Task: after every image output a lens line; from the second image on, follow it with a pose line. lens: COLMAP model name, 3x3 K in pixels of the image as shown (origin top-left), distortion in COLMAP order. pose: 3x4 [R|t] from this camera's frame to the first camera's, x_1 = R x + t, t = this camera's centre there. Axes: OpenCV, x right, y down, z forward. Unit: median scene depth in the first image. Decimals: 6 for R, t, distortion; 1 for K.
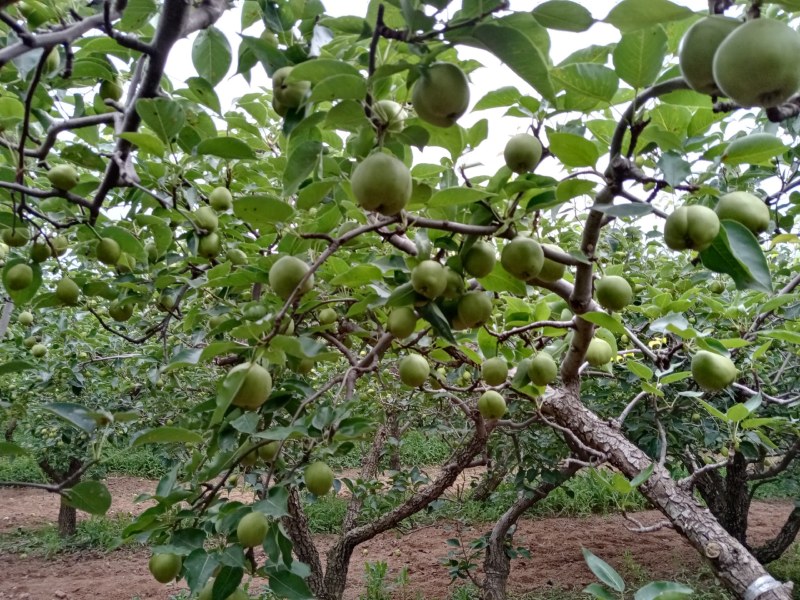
lens RADIAL K [[628.9, 0, 404.3], [0, 628.9, 297.9], [0, 0, 1]] dist [0.011649, -0.041739]
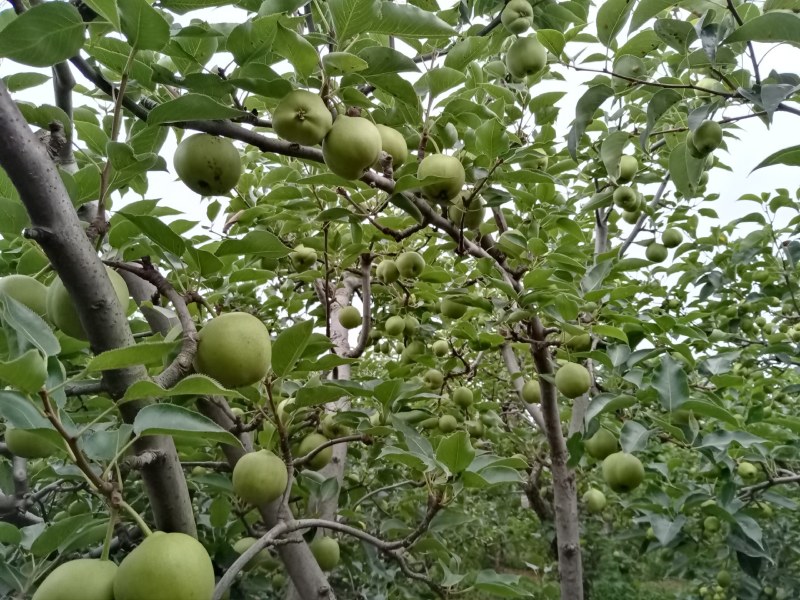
lens RADIAL K [[628.9, 0, 400.0], [0, 628.9, 297.9], [0, 0, 1]] dist [0.011649, -0.041739]
pose [[0.584096, -0.236298, -0.776527, -0.550116], [0.115550, 0.971150, -0.208606, 0.077761], [0.803418, 0.032118, 0.594549, 1.054599]]
